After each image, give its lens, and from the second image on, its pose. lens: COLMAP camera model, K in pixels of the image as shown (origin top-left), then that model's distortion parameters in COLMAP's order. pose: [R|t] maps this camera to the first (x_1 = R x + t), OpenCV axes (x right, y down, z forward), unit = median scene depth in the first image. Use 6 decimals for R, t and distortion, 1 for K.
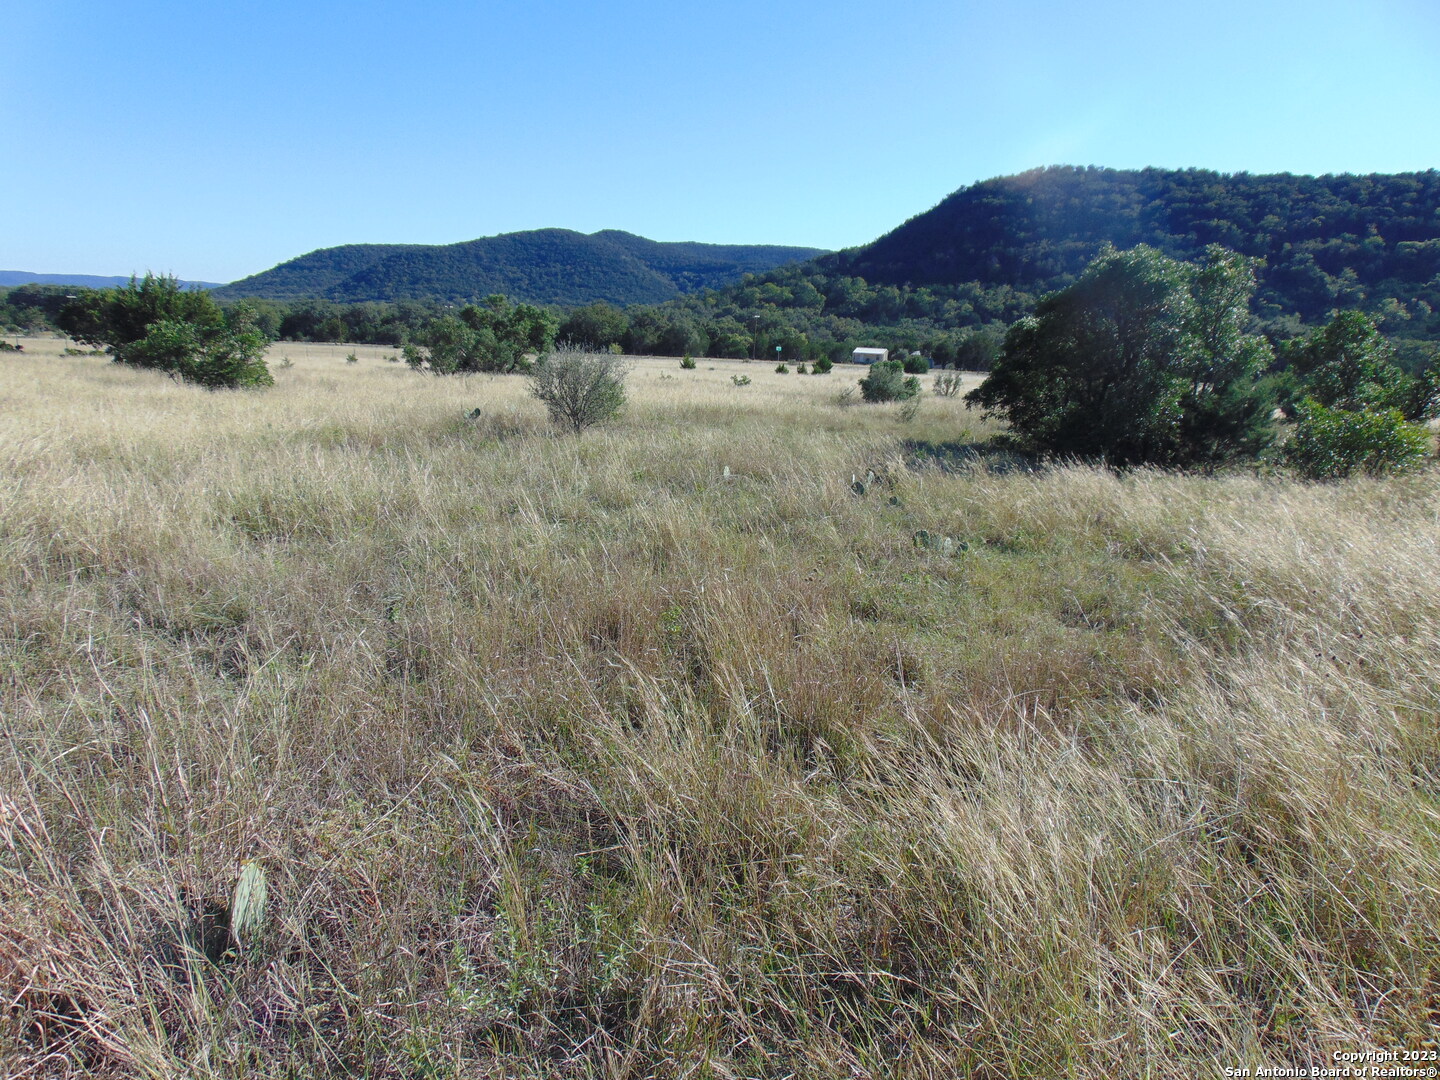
lens RADIAL K [[1051.9, 0, 713.4], [0, 1051.9, 537.3], [0, 0, 1]] dist [0.046898, 0.012419]
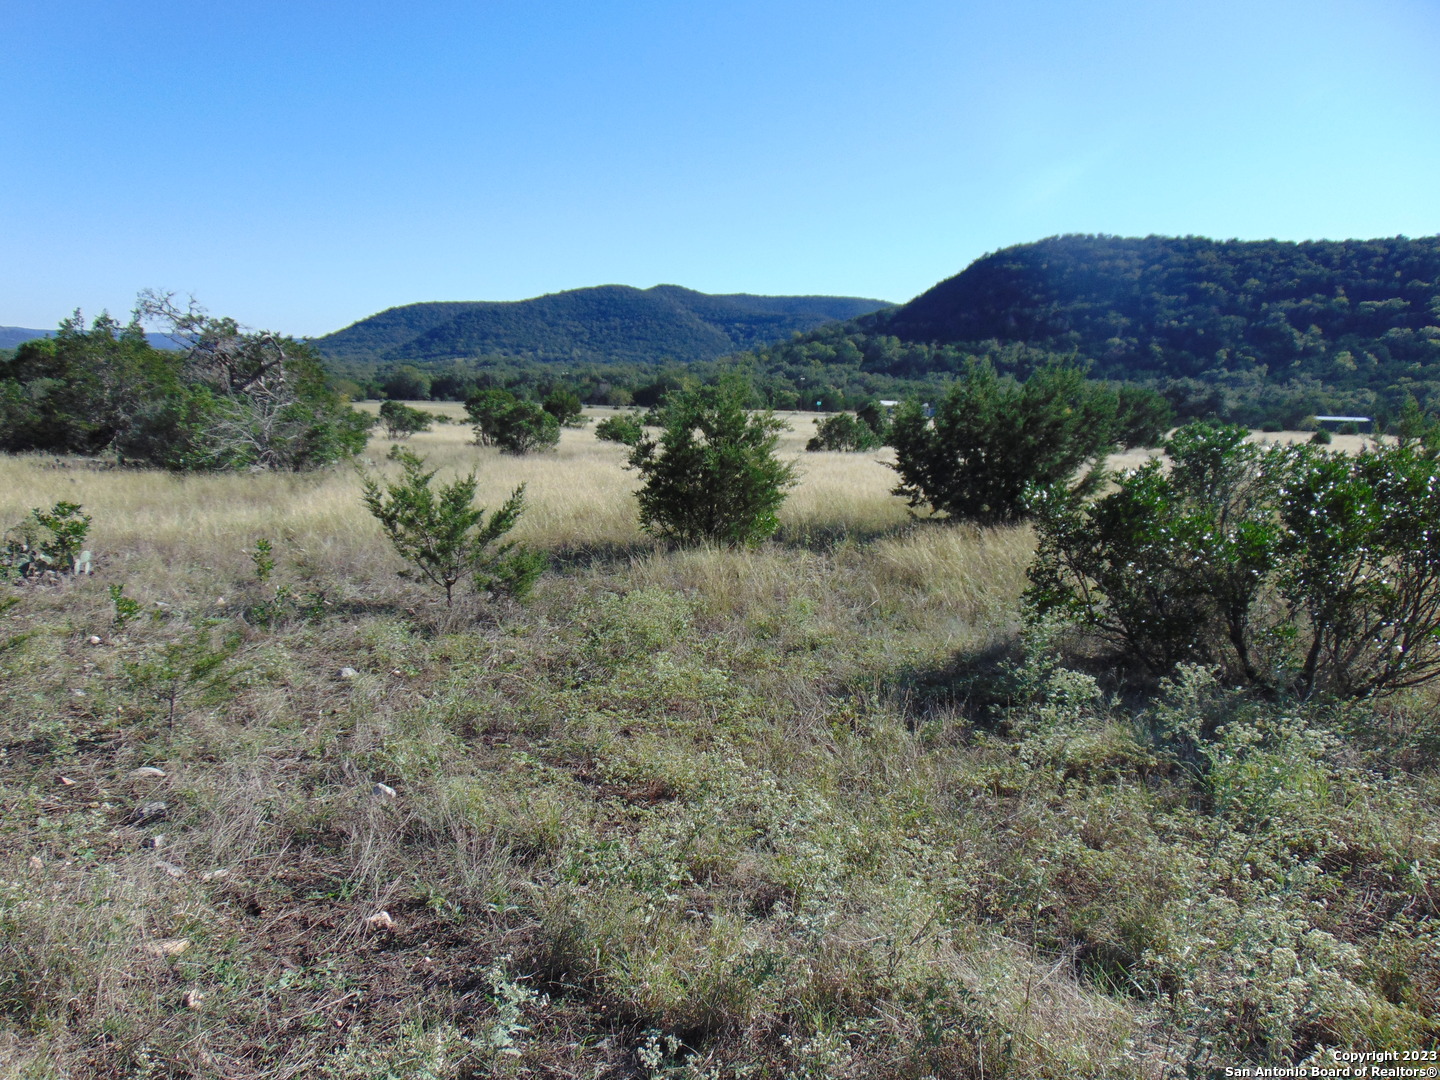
lens RADIAL K [[1051.9, 0, 726.2], [0, 1051.9, 539.6], [0, 0, 1]] dist [0.046898, 0.012419]
pose [[0.999310, -0.007514, -0.036377, -0.003553], [0.006053, 0.999178, -0.040086, 0.020014], [0.036648, 0.039838, 0.998534, -0.142582]]
